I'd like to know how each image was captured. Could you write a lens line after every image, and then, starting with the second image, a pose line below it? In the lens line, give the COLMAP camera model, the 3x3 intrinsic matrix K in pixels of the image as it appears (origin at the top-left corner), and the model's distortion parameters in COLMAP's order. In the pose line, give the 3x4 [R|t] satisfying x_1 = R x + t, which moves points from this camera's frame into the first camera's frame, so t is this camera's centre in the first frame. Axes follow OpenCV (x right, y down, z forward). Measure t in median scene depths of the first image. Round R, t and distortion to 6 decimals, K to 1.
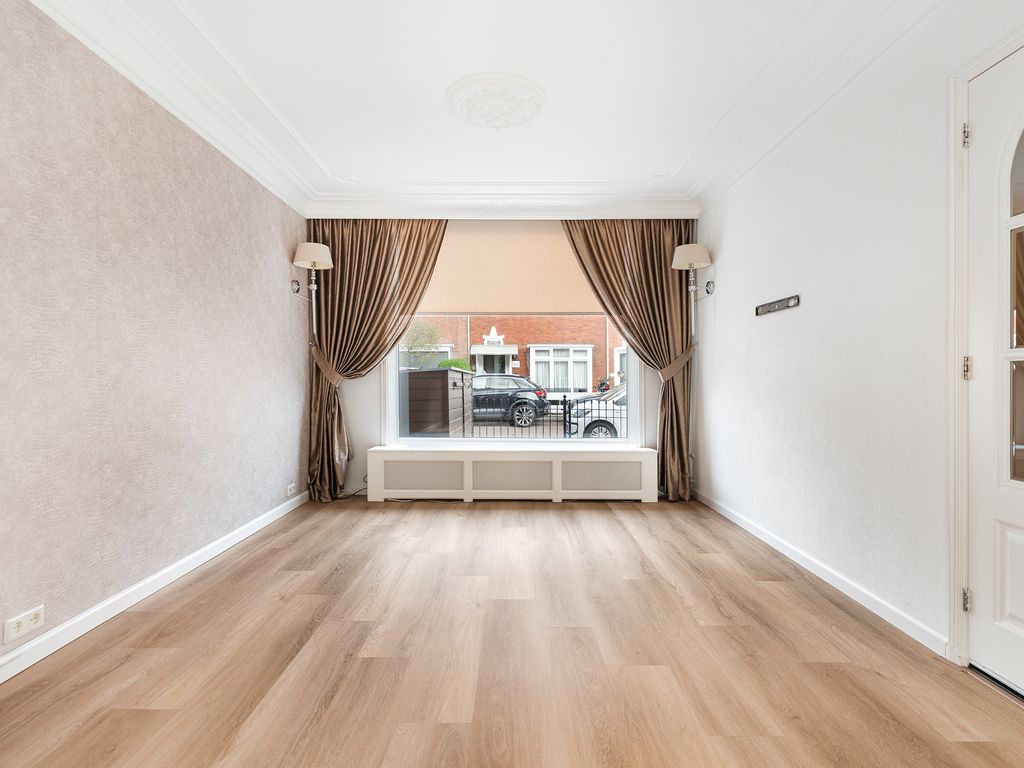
lens RADIAL K [[537.9, 0, 512.8], [0, 537.9, 381.9], [0, 0, 1]] dist [-0.003630, 0.003150]
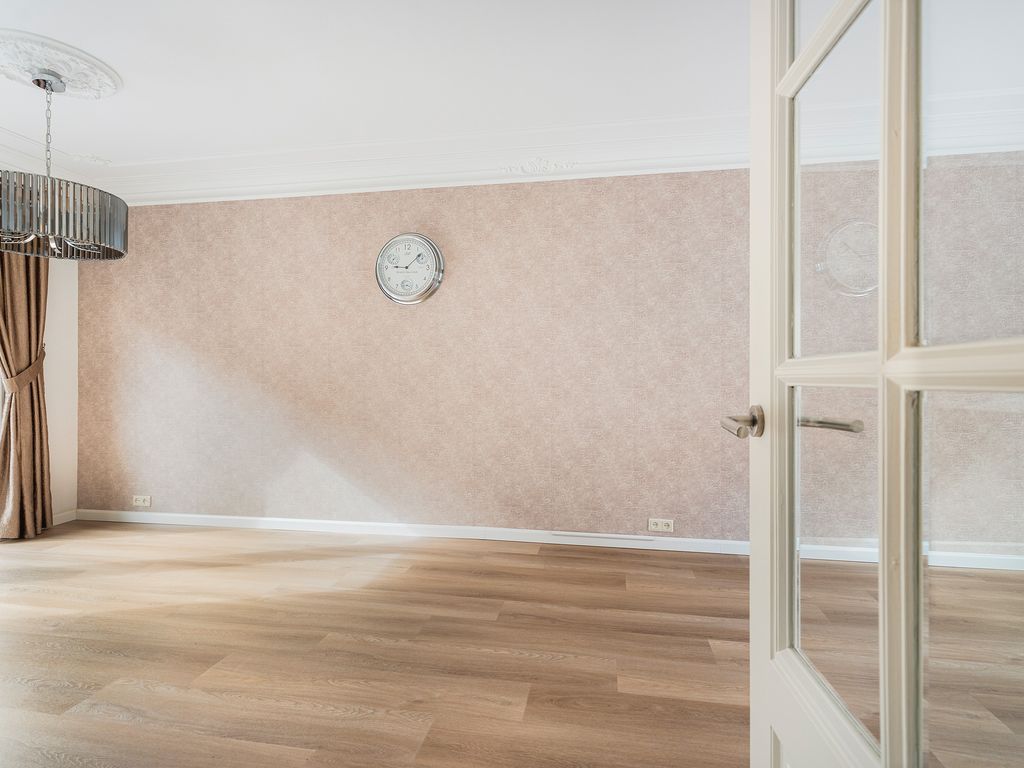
lens RADIAL K [[537.9, 0, 510.1], [0, 537.9, 382.9], [0, 0, 1]] dist [-0.003630, 0.003150]
pose [[-0.181001, 0.010352, -0.983428, 0.567908], [-0.005862, 0.999915, 0.011604, -0.026076], [0.983465, 0.007865, -0.180925, 0.499372]]
